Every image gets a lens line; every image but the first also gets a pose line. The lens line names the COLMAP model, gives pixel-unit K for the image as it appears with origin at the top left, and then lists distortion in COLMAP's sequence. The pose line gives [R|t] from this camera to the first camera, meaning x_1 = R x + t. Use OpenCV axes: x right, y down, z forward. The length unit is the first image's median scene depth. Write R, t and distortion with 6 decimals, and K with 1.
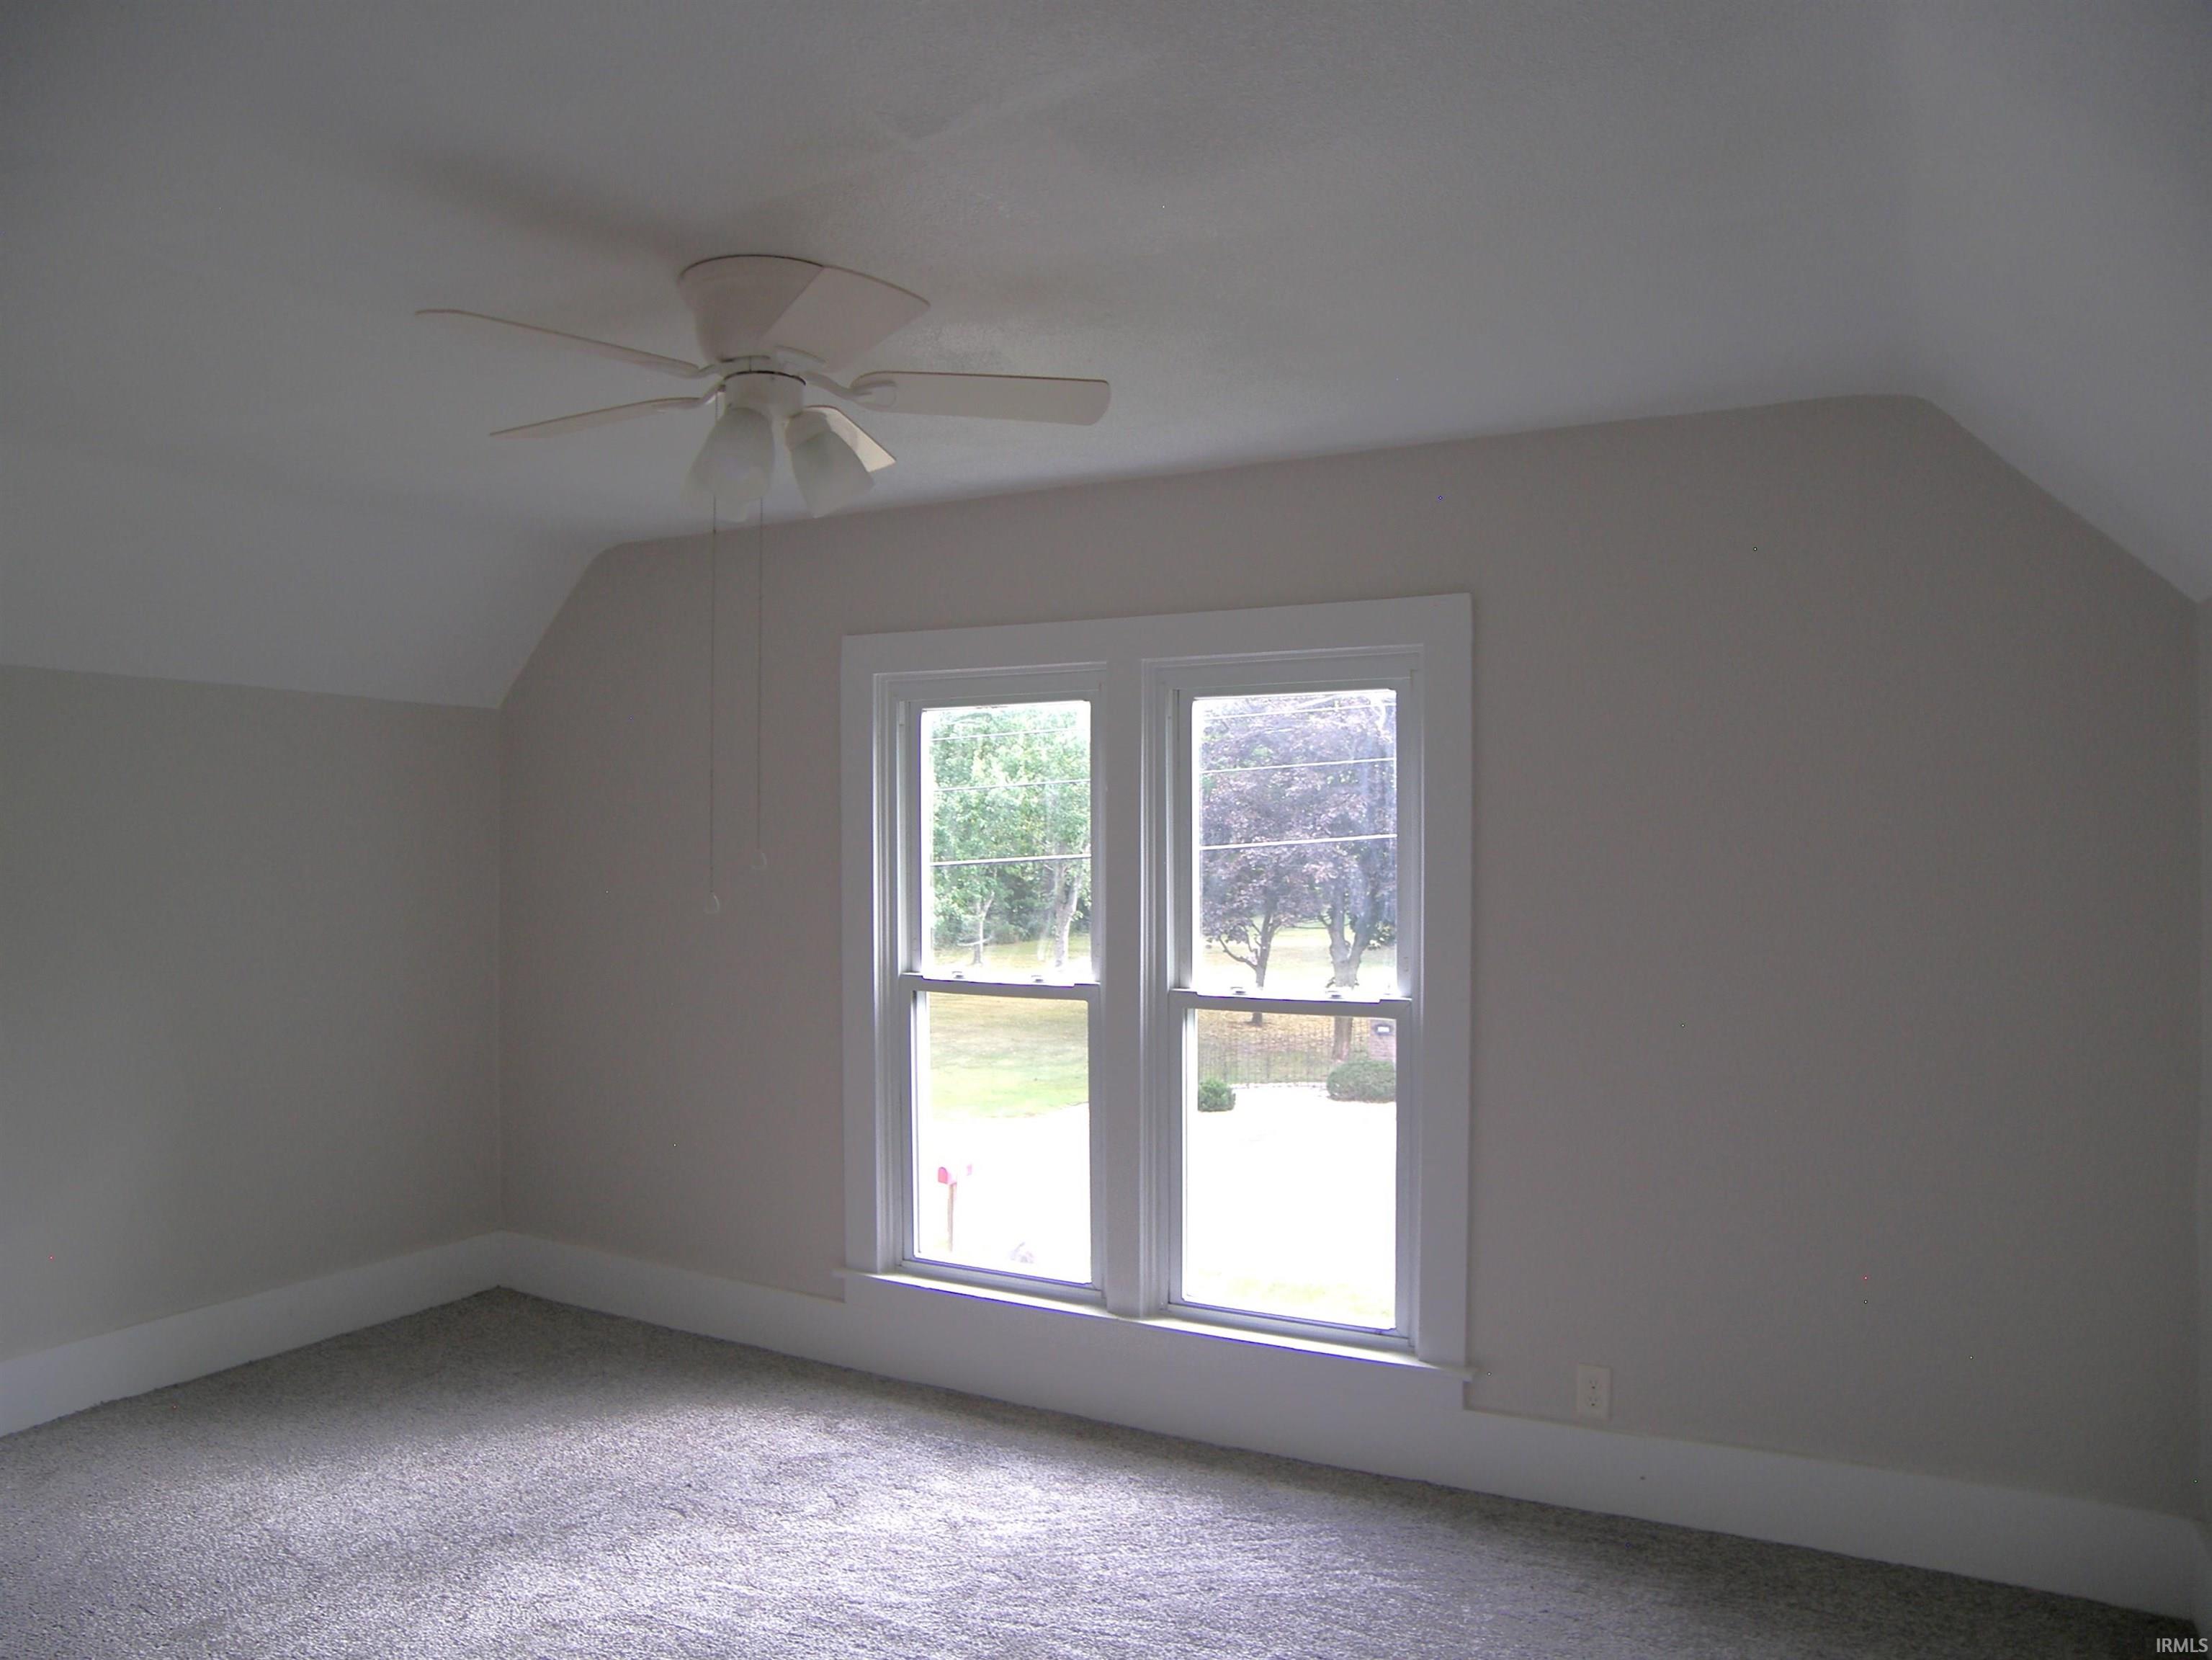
lens RADIAL K [[1591.7, 0, 1101.6], [0, 1591.7, 830.3], [0, 0, 1]] dist [-0.130029, 0.062834]
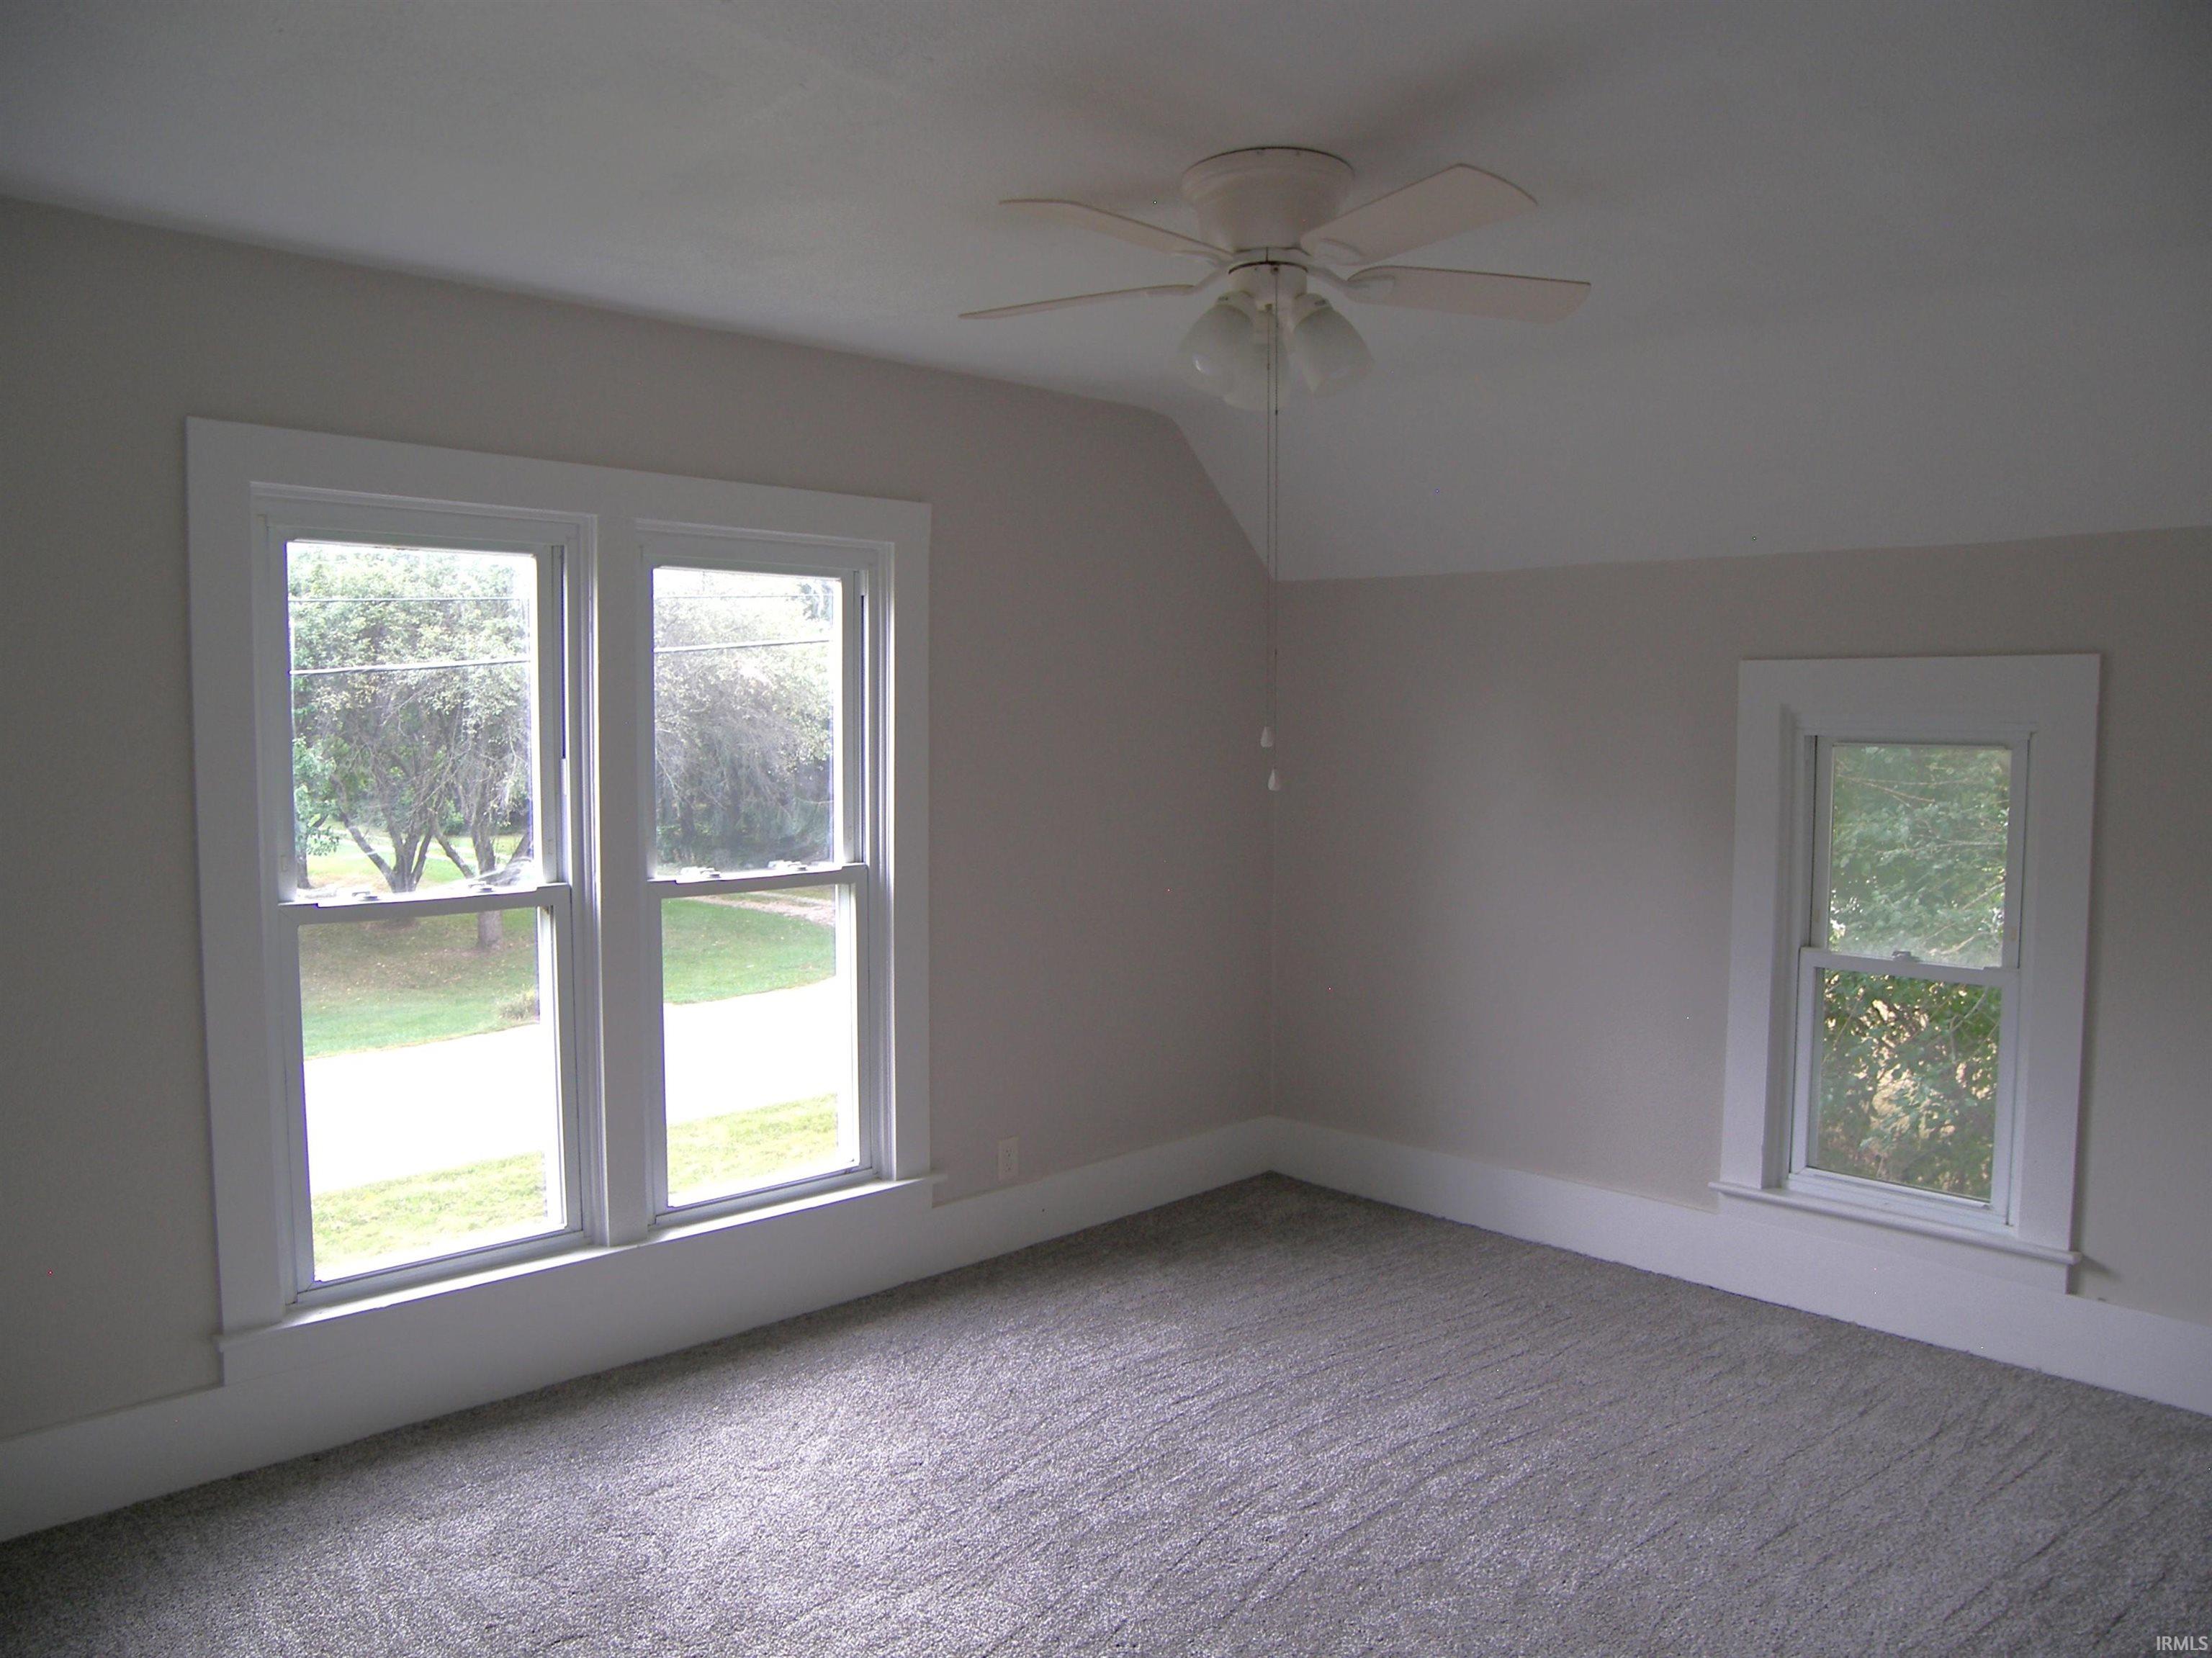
lens RADIAL K [[1591.4, 0, 1101.5], [0, 1591.4, 823.3], [0, 0, 1]] dist [-0.130029, 0.062834]
pose [[0.296232, -0.061914, 0.953107, -0.753241], [-0.005175, 0.997778, 0.066424, 0.003896], [-0.955102, -0.024610, 0.295253, 0.480292]]
